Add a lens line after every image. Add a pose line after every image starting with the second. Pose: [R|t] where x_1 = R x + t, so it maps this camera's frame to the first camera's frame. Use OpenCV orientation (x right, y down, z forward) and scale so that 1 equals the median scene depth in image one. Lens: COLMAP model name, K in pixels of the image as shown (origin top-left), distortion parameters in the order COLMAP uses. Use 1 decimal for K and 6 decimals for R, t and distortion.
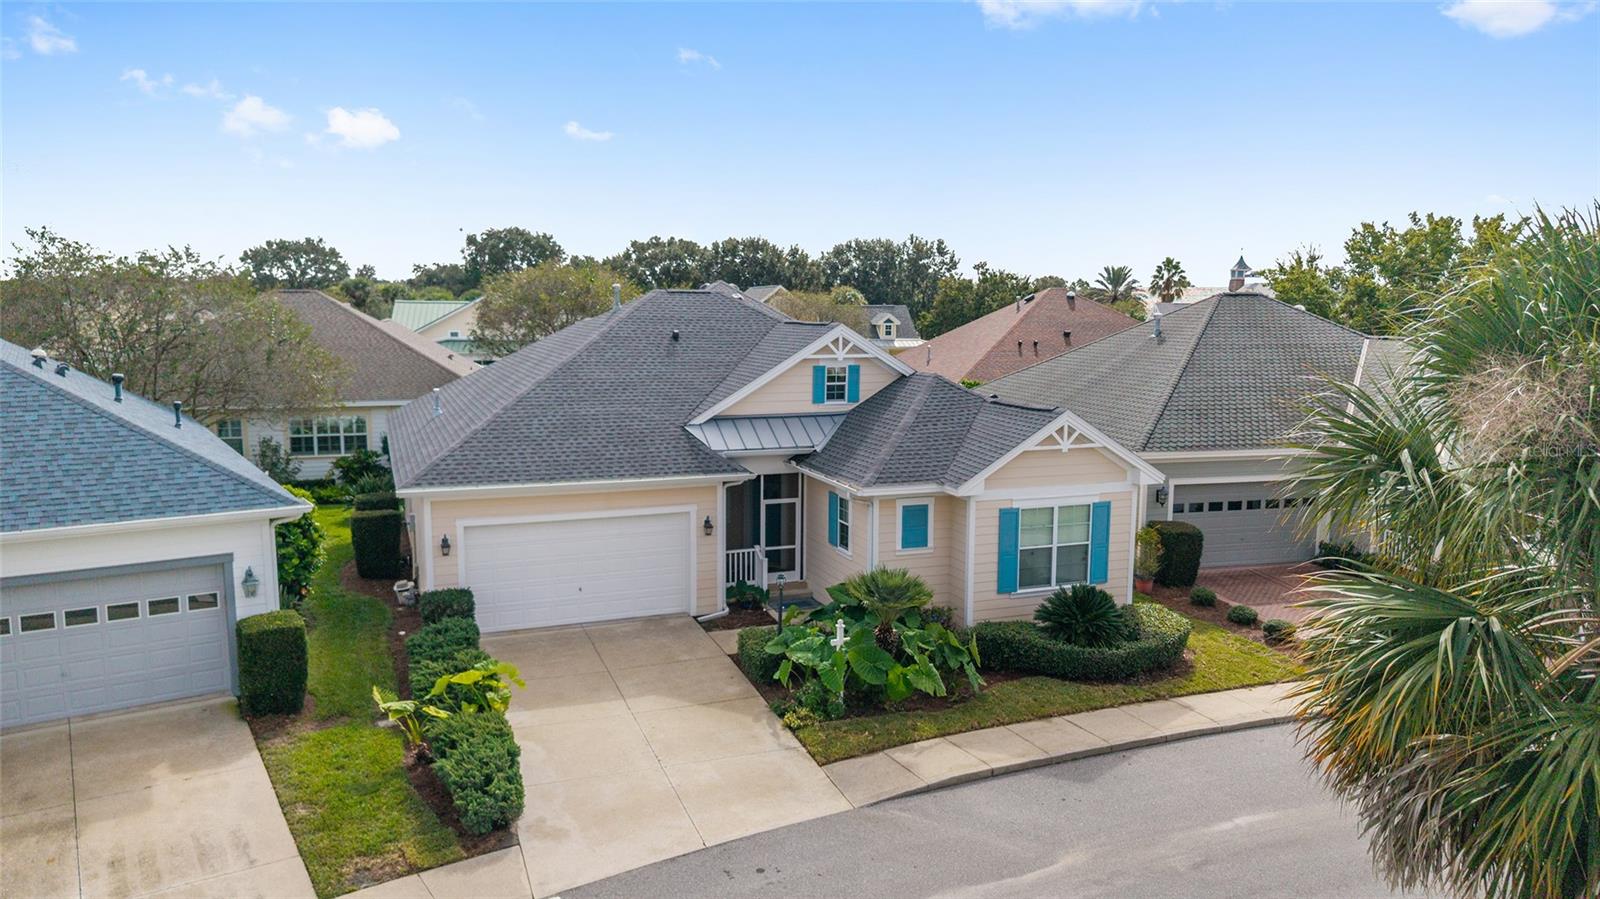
lens RADIAL K [[1086.5, 0, 809.8], [0, 1086.5, 452.7], [0, 0, 1]] dist [0.044557, -0.076419]
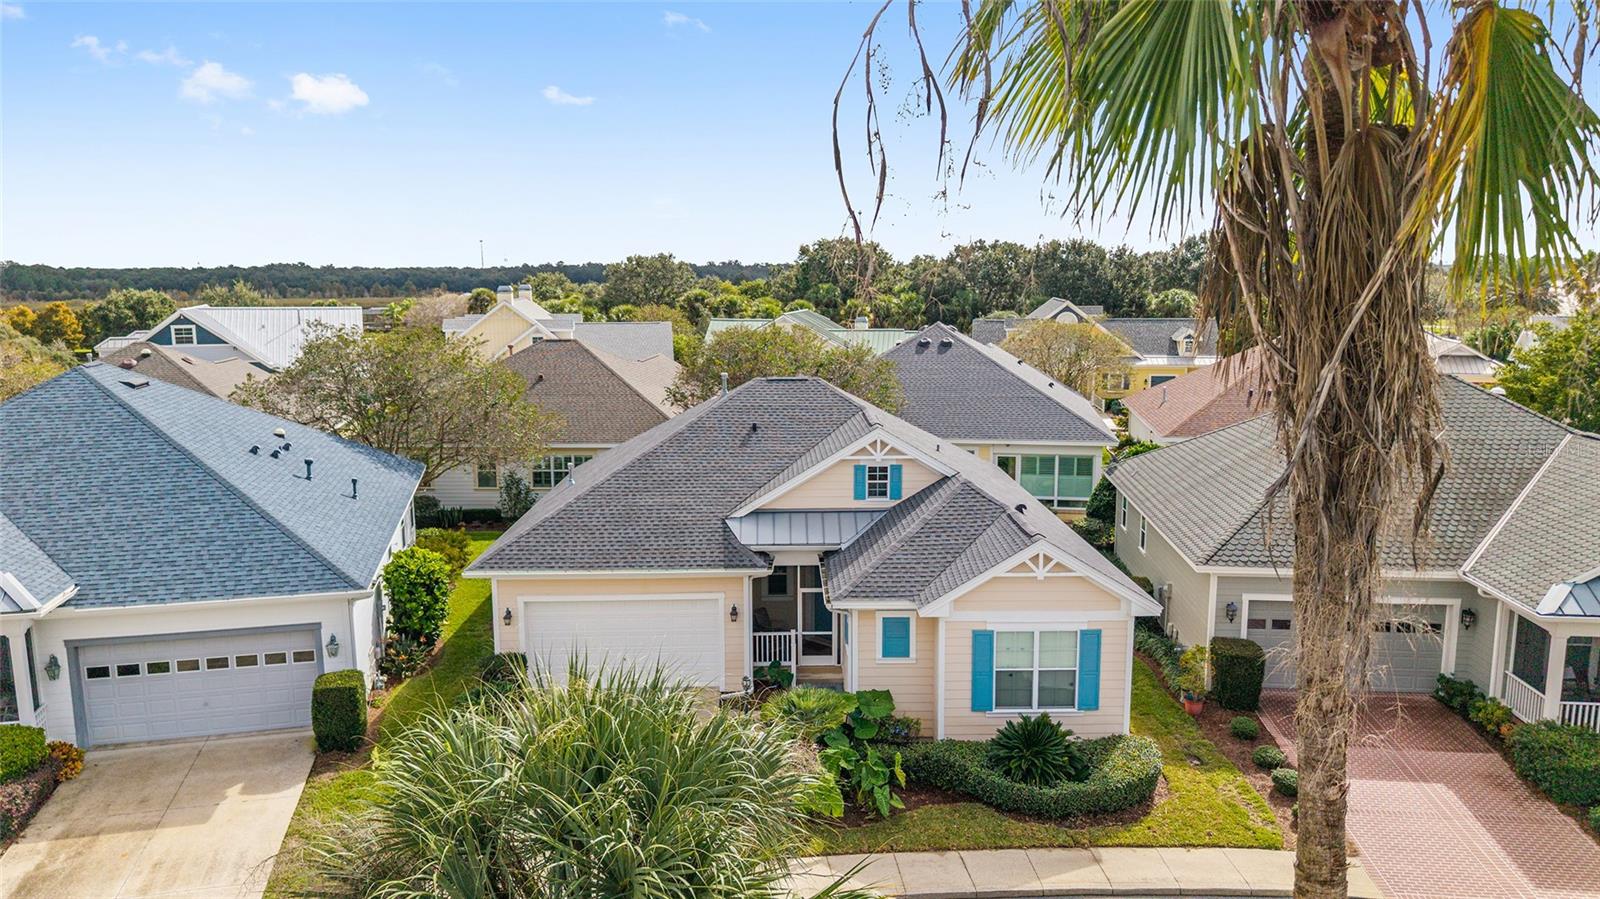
lens RADIAL K [[1089.3, 0, 802.4], [0, 1089.3, 472.5], [0, 0, 1]] dist [0.015040, 0.000893]
pose [[0.935502, 0.048536, -0.349972, 0.368520], [-0.034974, 0.998376, 0.044971, -0.133568], [0.351586, -0.029830, 0.935680, -0.008716]]
